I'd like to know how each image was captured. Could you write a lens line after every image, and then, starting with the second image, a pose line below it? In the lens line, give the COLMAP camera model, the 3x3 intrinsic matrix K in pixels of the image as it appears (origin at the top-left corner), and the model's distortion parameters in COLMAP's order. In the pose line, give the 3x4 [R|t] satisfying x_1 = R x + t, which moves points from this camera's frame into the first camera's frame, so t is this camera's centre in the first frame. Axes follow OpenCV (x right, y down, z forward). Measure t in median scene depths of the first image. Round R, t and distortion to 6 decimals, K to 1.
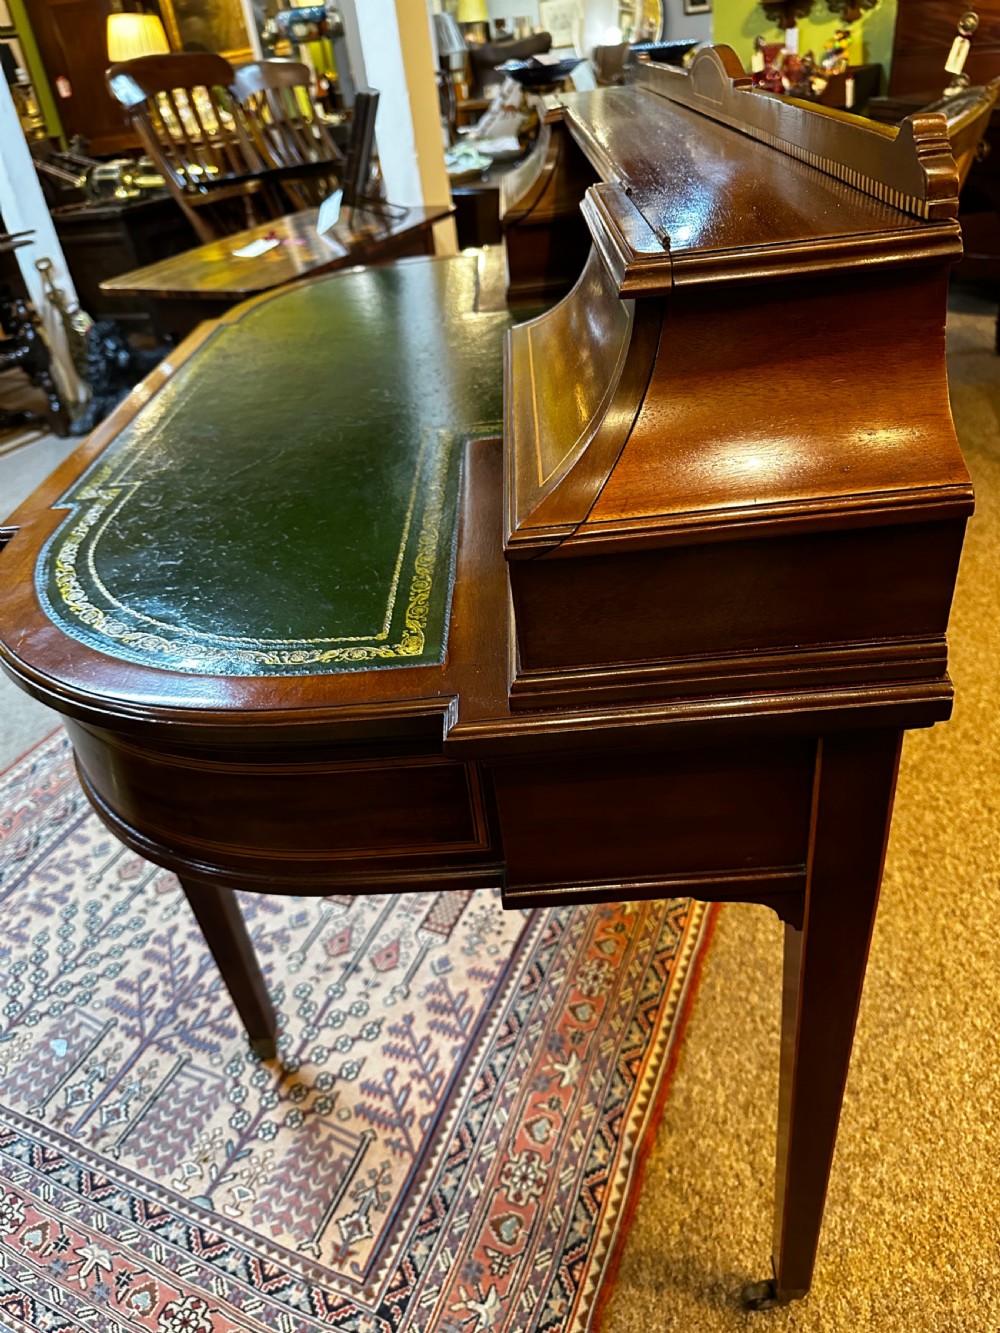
lens RADIAL K [[960.6, 0, 502.9], [0, 960.6, 666.3], [0, 0, 1]] dist [-0.015397, -0.000781]
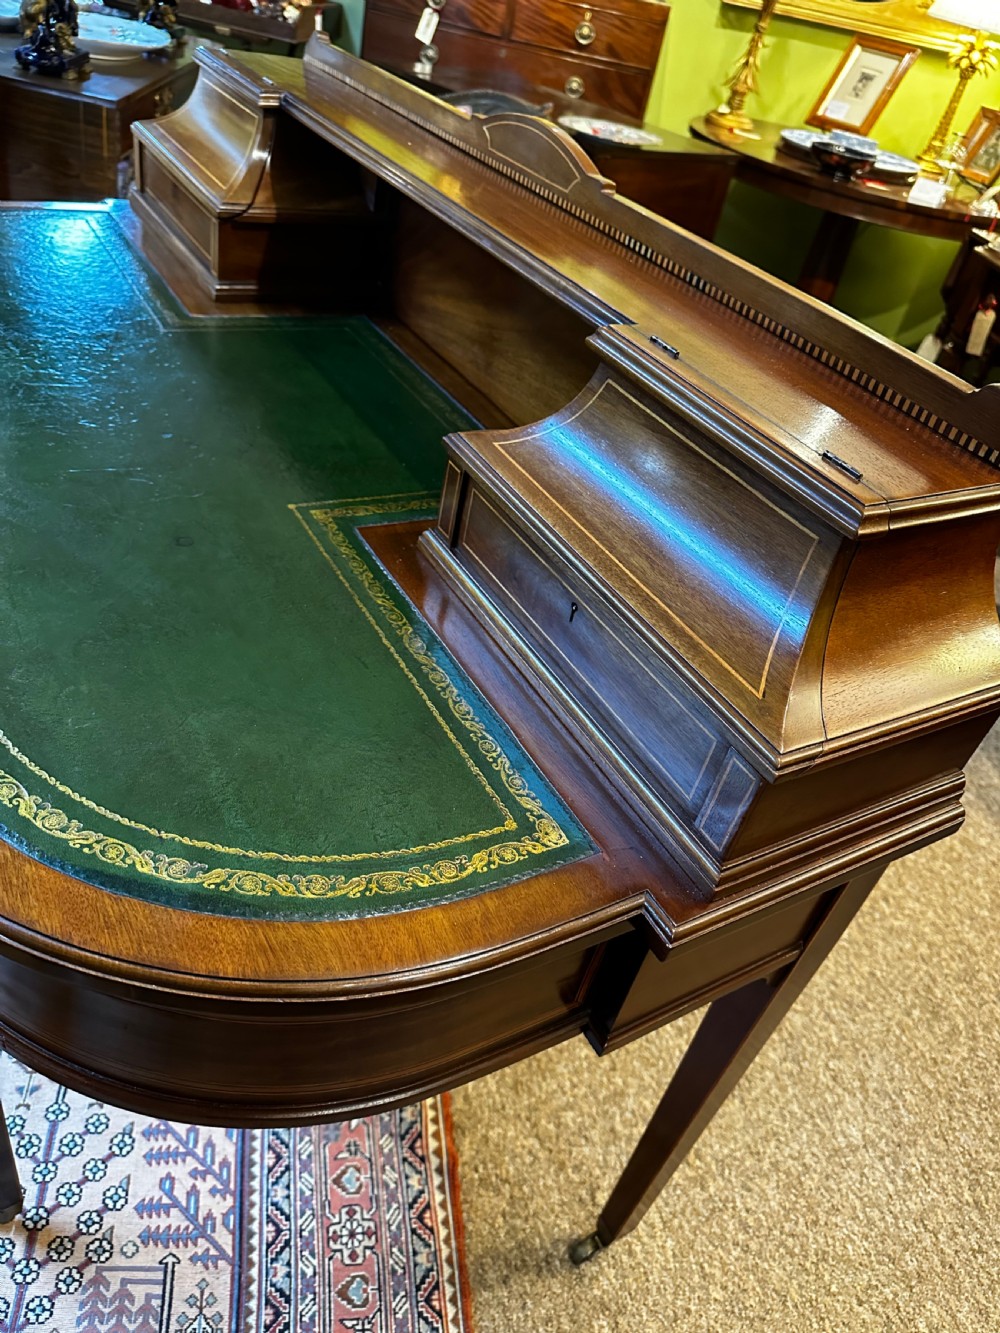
lens RADIAL K [[952.5, 0, 500.0], [0, 952.5, 666.5], [0, 0, 1]] dist [-0.005191, -0.004638]
pose [[0.821603, -0.100161, 0.561192, -0.342266], [0.044997, 0.992766, 0.111311, -0.154107], [-0.568282, -0.066202, 0.820166, 0.136310]]
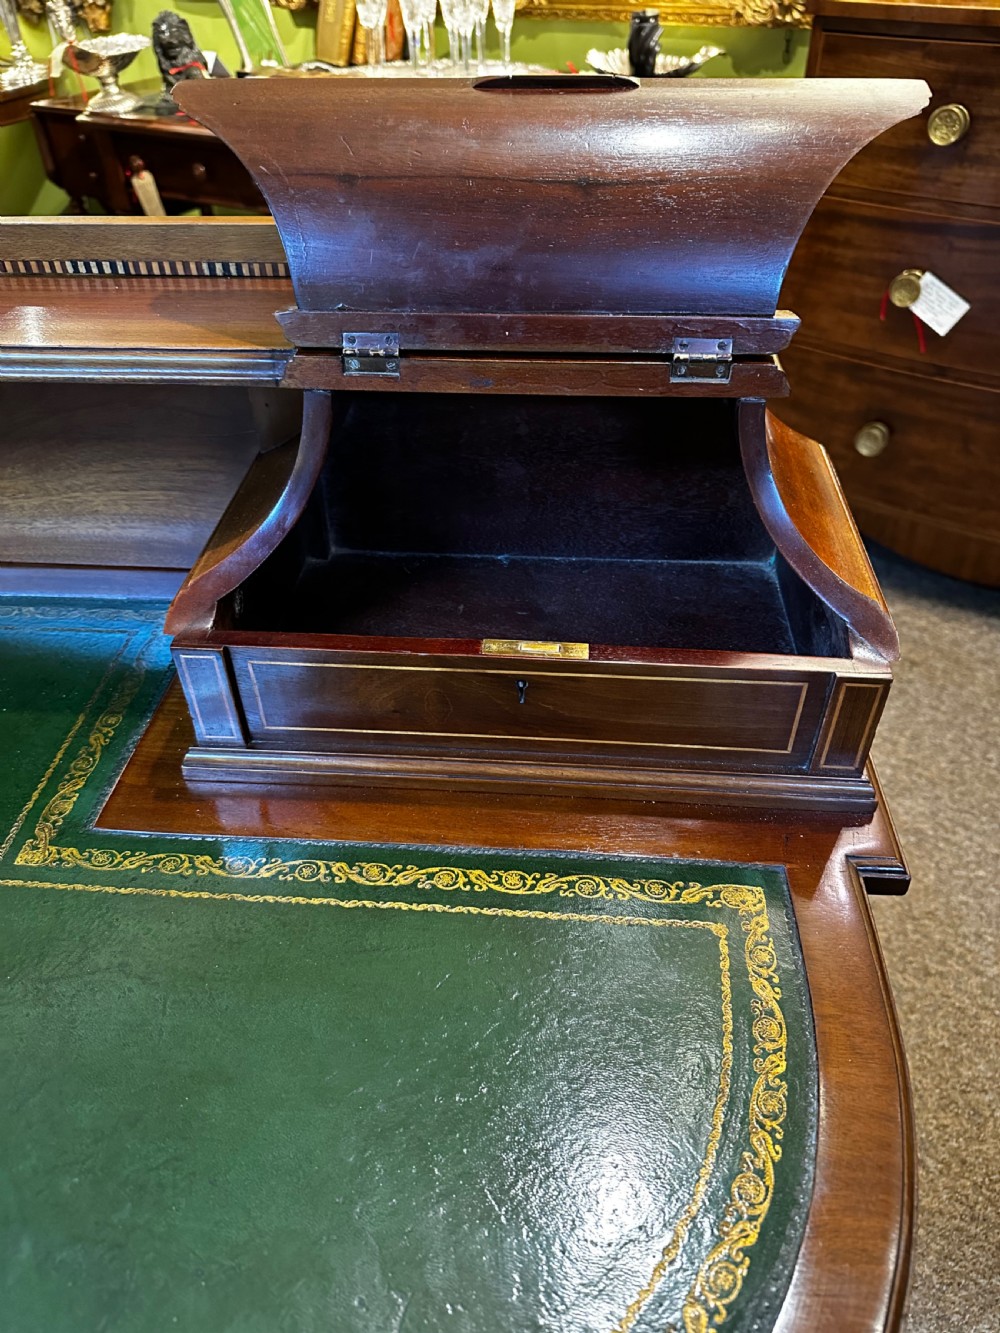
lens RADIAL K [[956.6, 0, 497.5], [0, 956.6, 669.1], [0, 0, 1]] dist [-0.009605, -0.003850]
pose [[0.075496, -0.546772, 0.833871, -0.356227], [0.562387, 0.713910, 0.417197, -0.318408], [-0.823421, 0.437462, 0.361394, 0.410560]]
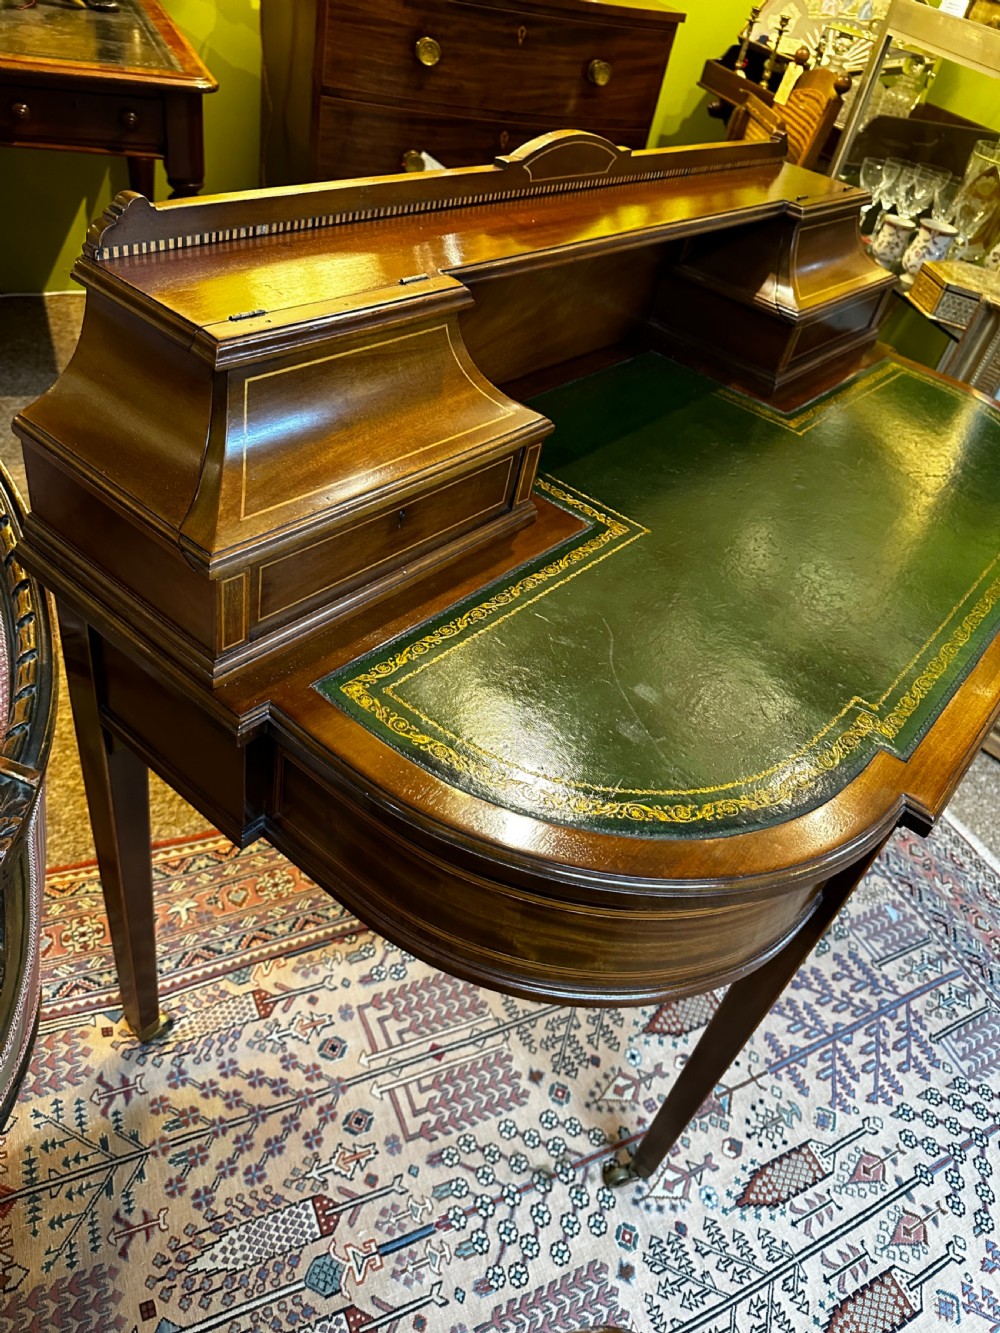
lens RADIAL K [[950.3, 0, 503.4], [0, 950.3, 650.6], [0, 0, 1]] dist [-0.004634, -0.007322]
pose [[-0.776607, -0.431130, 0.459357, -0.396777], [0.263322, 0.440260, 0.858389, -1.080878], [-0.572314, 0.787590, -0.228383, 1.413546]]
